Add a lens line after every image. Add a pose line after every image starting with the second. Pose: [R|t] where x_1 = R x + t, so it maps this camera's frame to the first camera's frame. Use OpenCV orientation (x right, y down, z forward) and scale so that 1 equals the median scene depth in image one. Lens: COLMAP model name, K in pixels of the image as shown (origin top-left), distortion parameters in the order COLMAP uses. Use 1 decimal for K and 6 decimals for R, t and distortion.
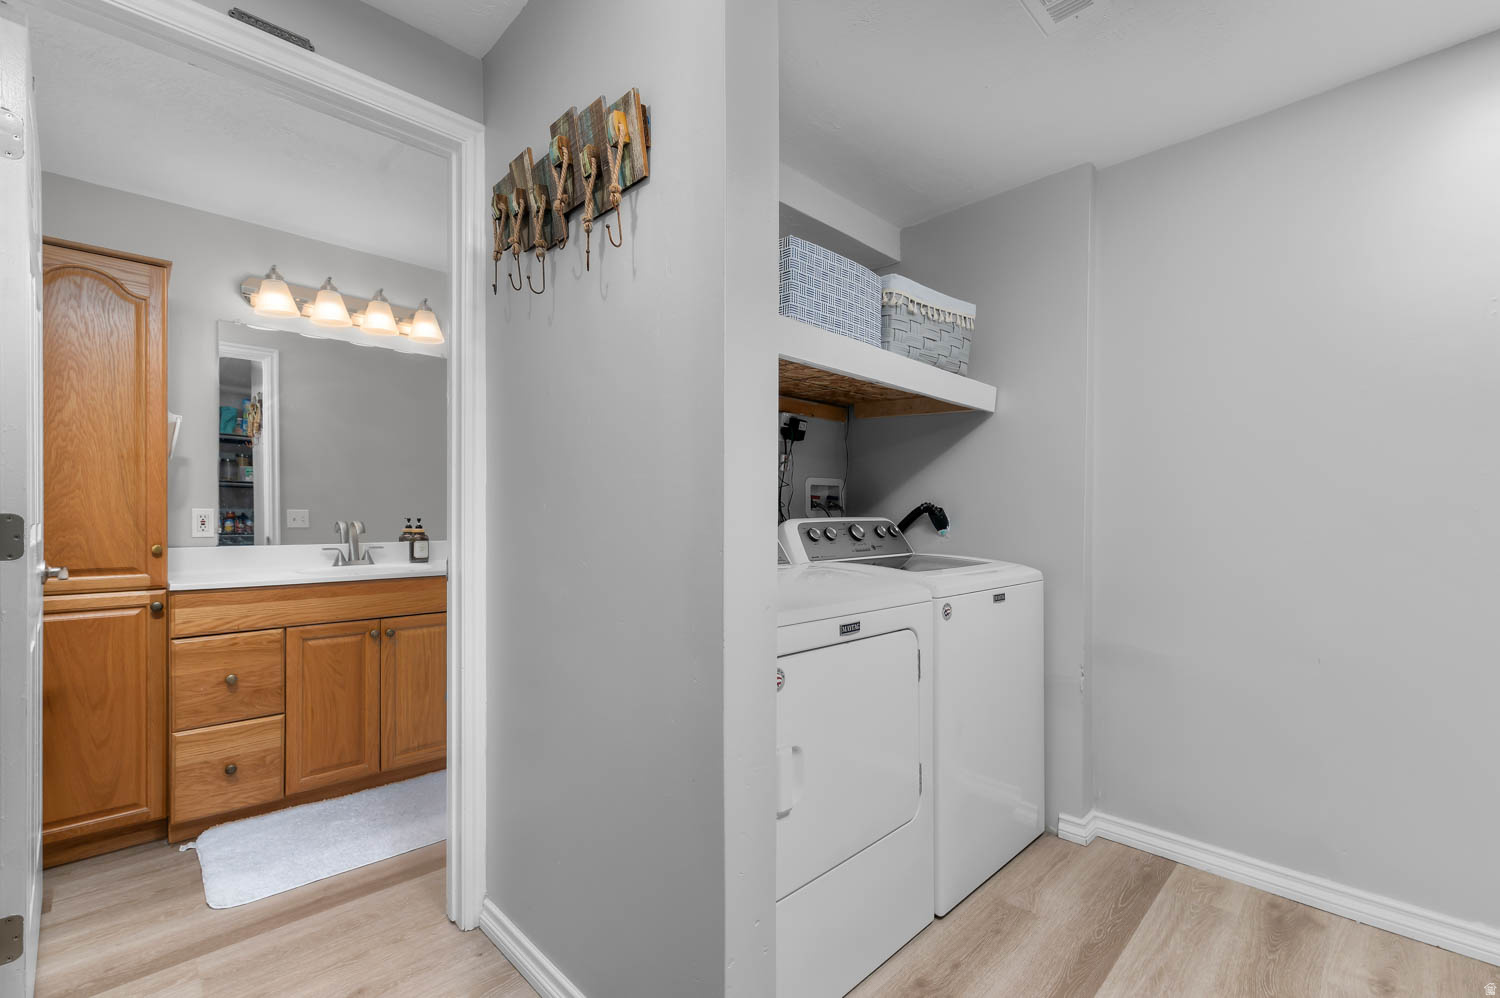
lens RADIAL K [[649.0, 0, 753.0], [0, 649.0, 506.9], [0, 0, 1]] dist [0.000659, -0.000299]
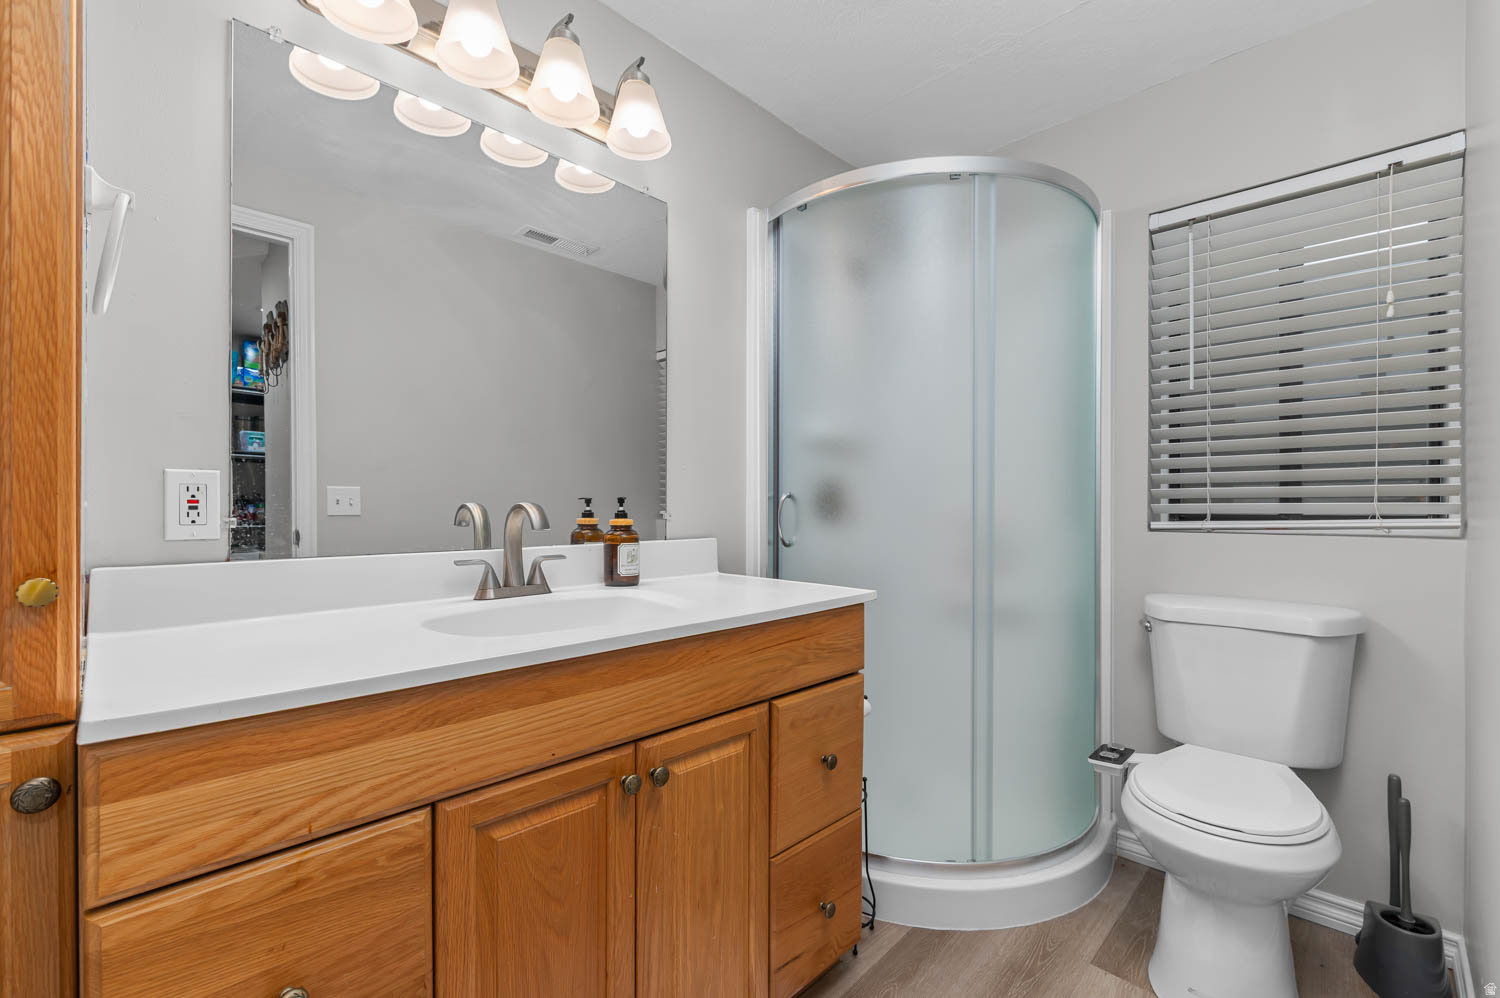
lens RADIAL K [[649.0, 0, 747.1], [0, 649.0, 503.3], [0, 0, 1]] dist [0.000659, -0.000299]
pose [[0.999982, 0.002462, 0.005502, -0.527070], [-0.002542, 0.999891, 0.014561, 0.018058], [-0.005466, -0.014575, 0.999879, 0.620354]]
